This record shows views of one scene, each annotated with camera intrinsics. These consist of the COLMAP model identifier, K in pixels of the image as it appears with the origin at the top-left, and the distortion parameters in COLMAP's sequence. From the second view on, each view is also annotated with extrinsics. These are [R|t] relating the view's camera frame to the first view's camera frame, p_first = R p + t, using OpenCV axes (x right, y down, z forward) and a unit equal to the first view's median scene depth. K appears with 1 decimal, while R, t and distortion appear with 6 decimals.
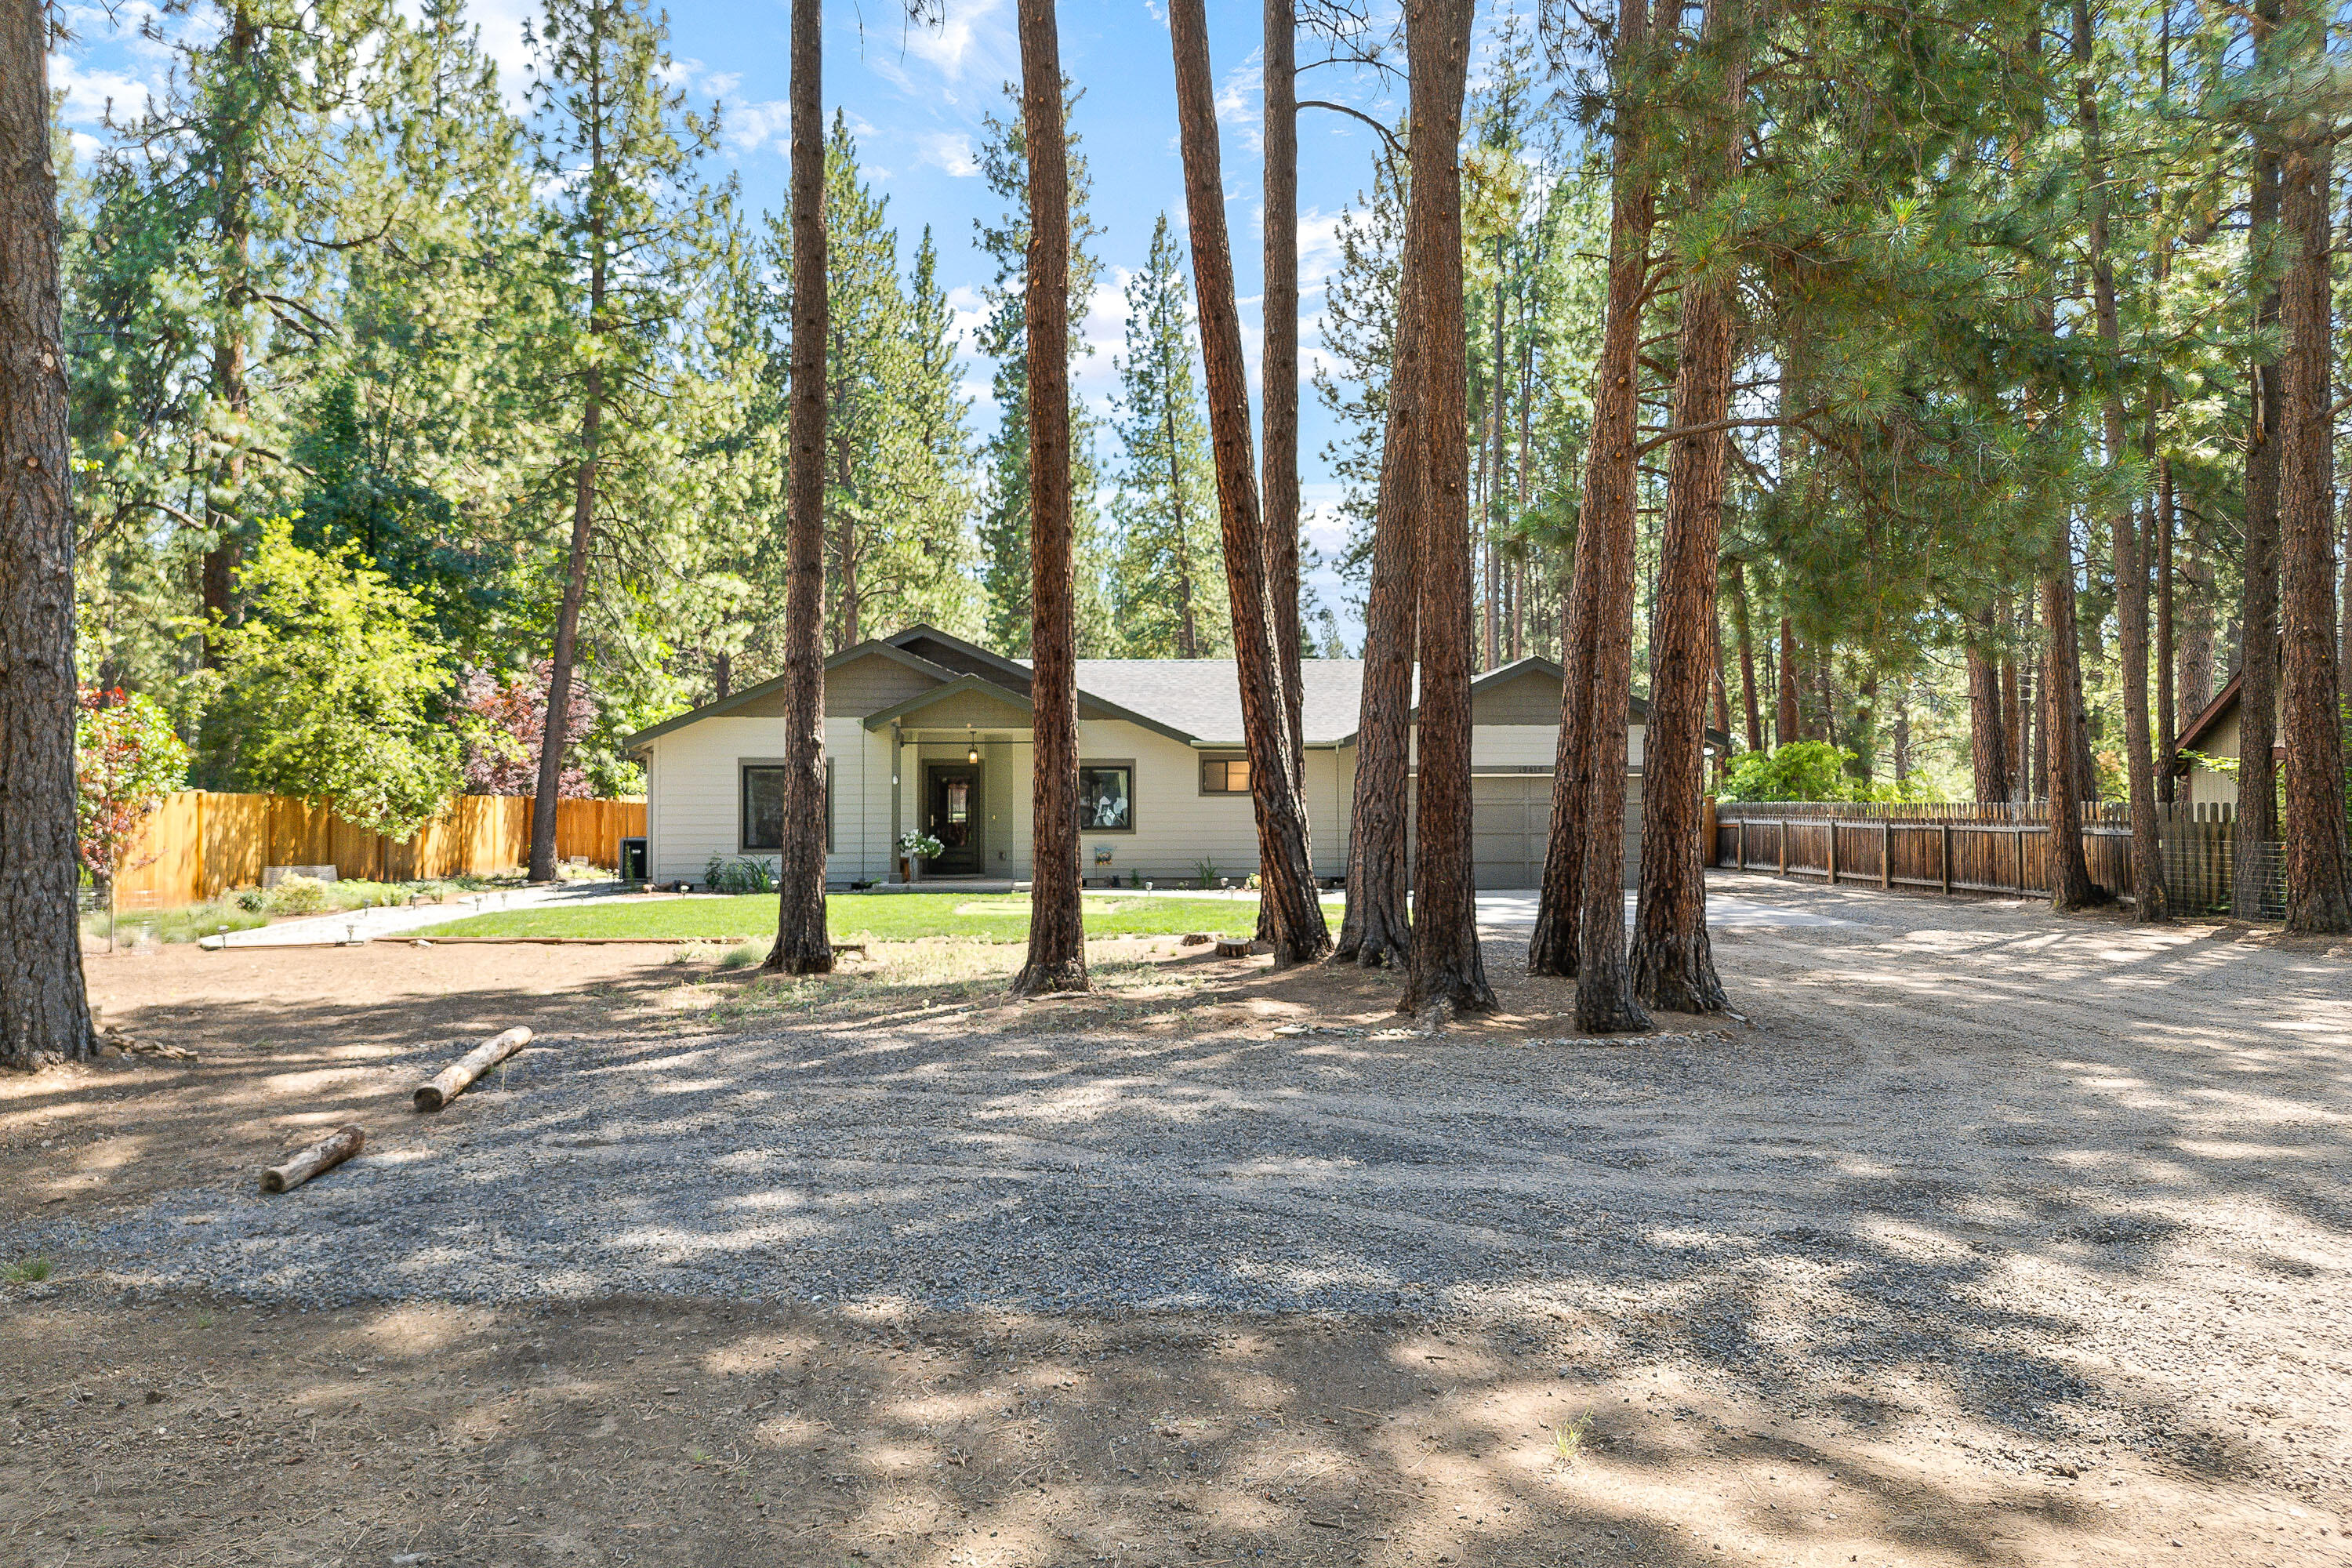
lens RADIAL K [[1544.6, 0, 1169.5], [0, 1544.6, 791.5], [0, 0, 1]] dist [0.006899, -0.000432]
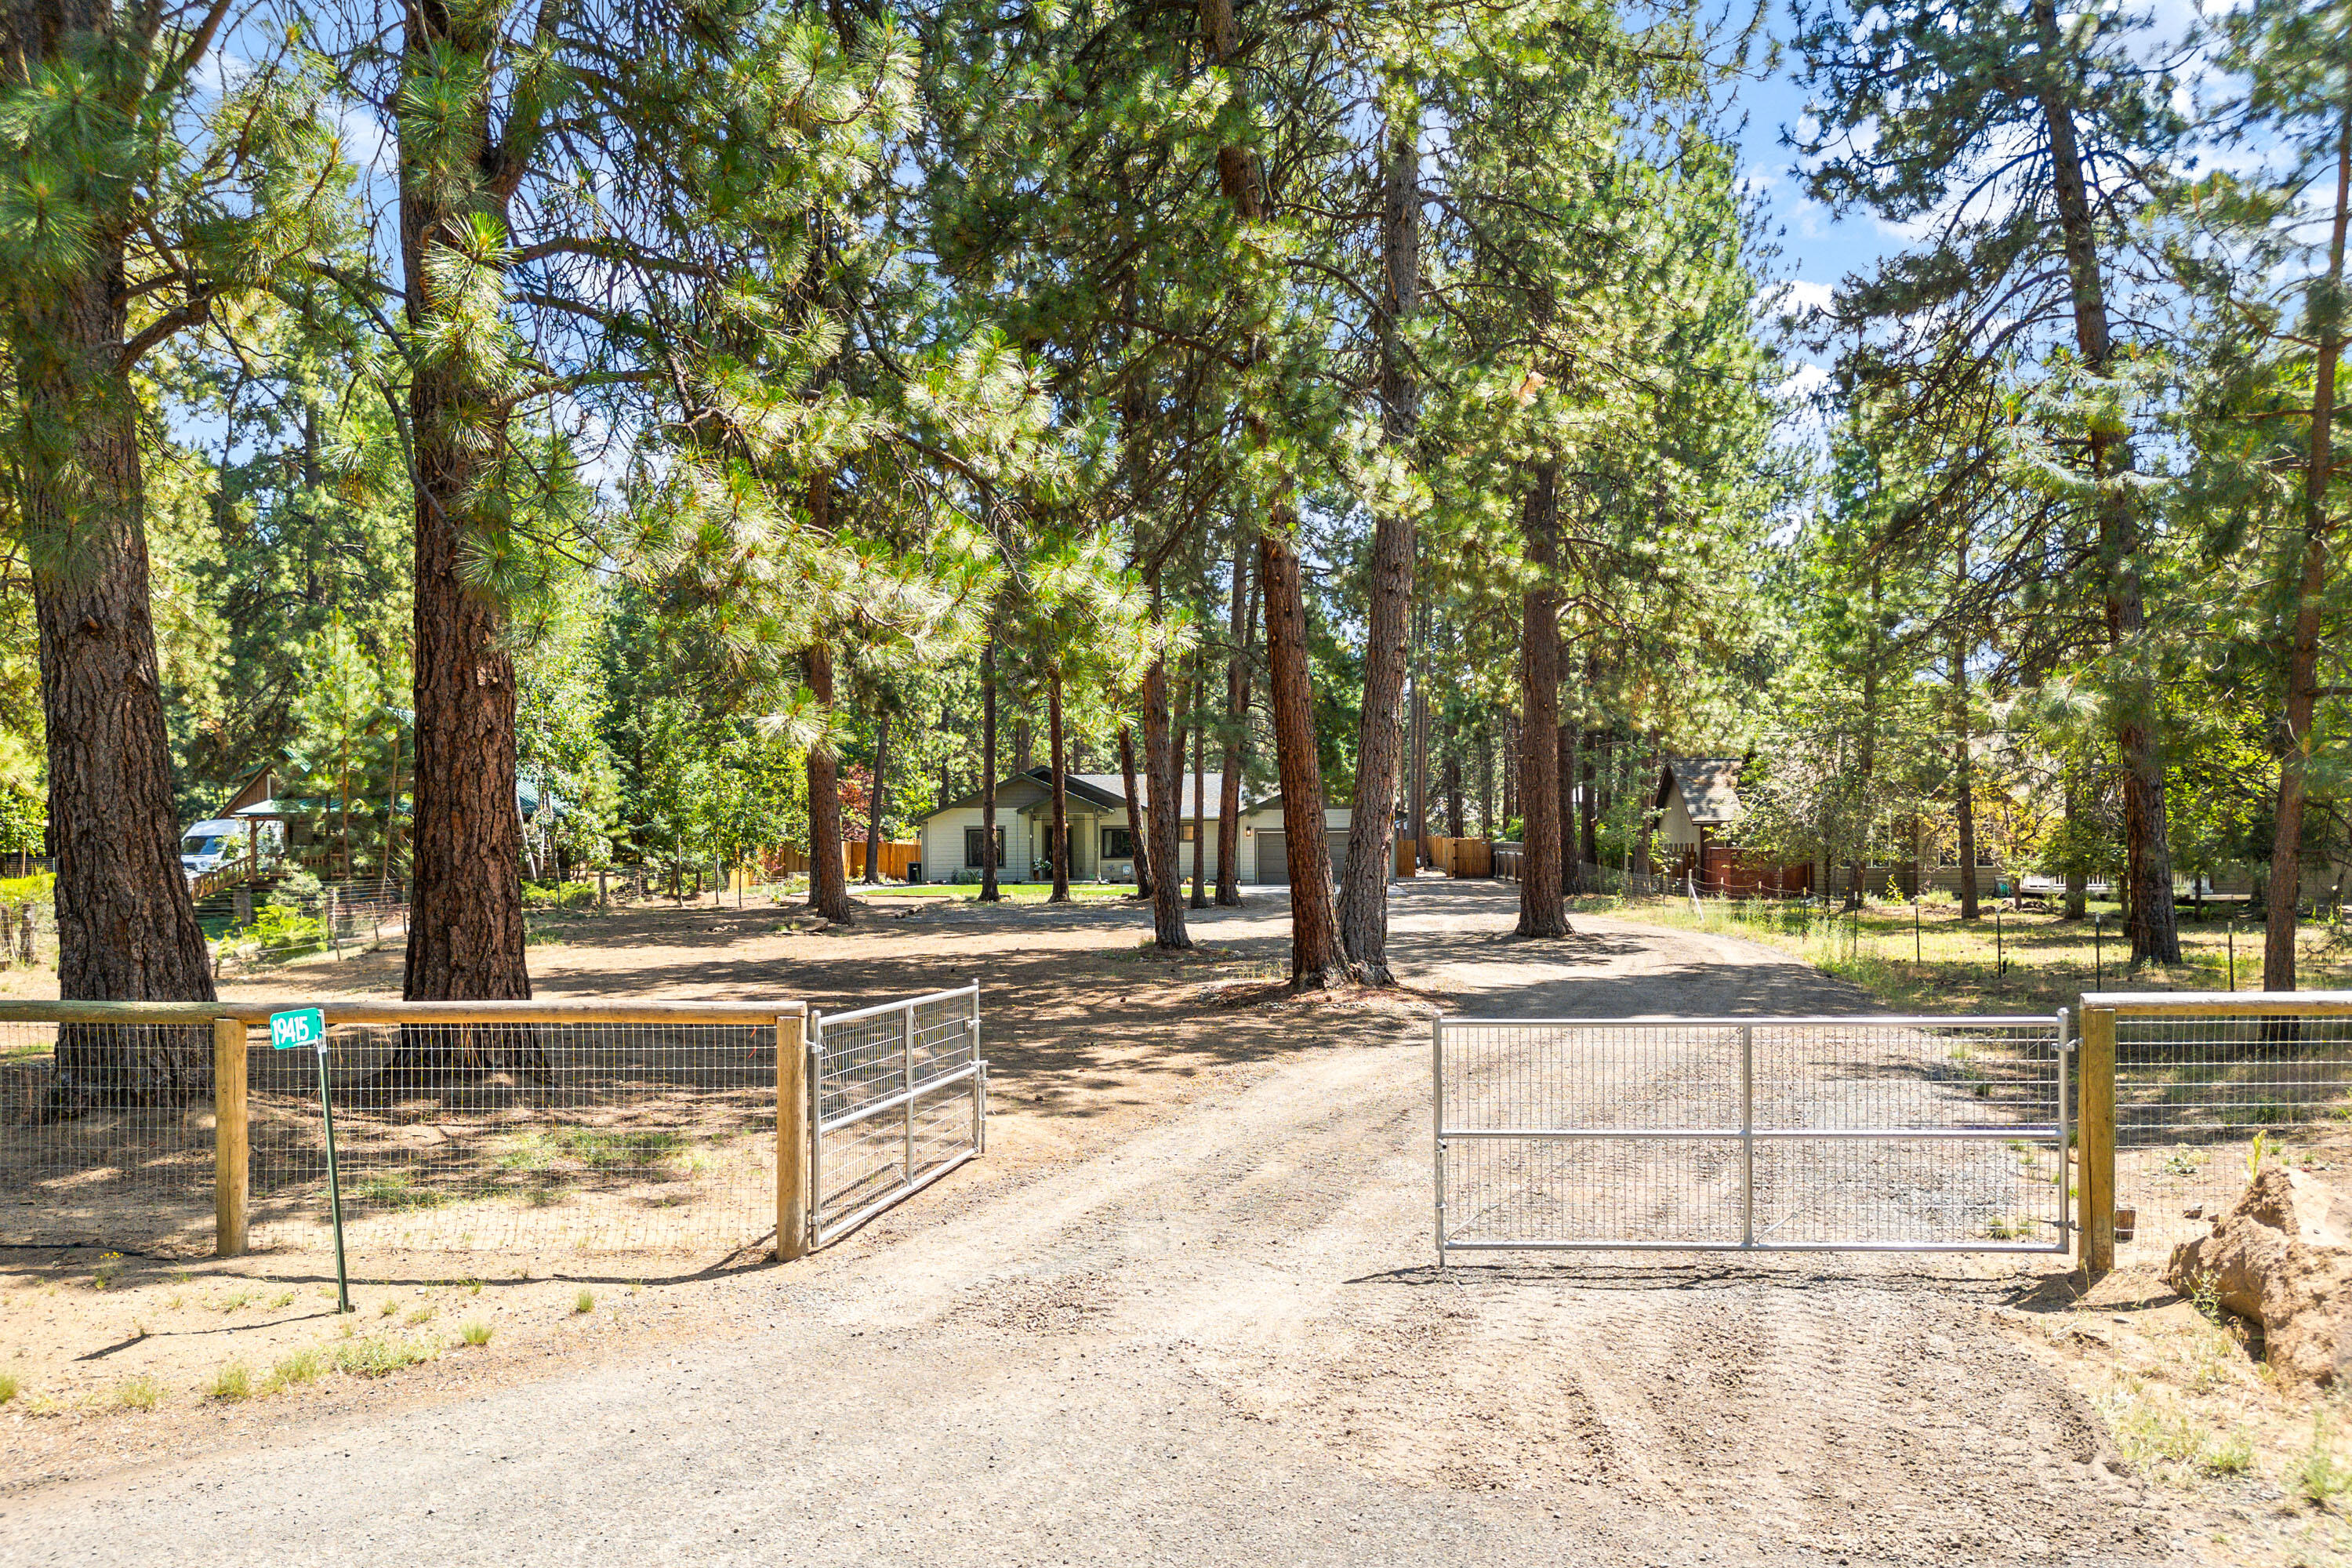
lens RADIAL K [[1544.6, 0, 1177.1], [0, 1544.6, 784.8], [0, 0, 1]] dist [0.006899, -0.000432]
pose [[0.993618, 0.000087, -0.112797, 0.281680], [-0.002375, 0.999794, -0.020148, -0.036862], [0.112772, 0.020287, 0.993414, -1.184559]]
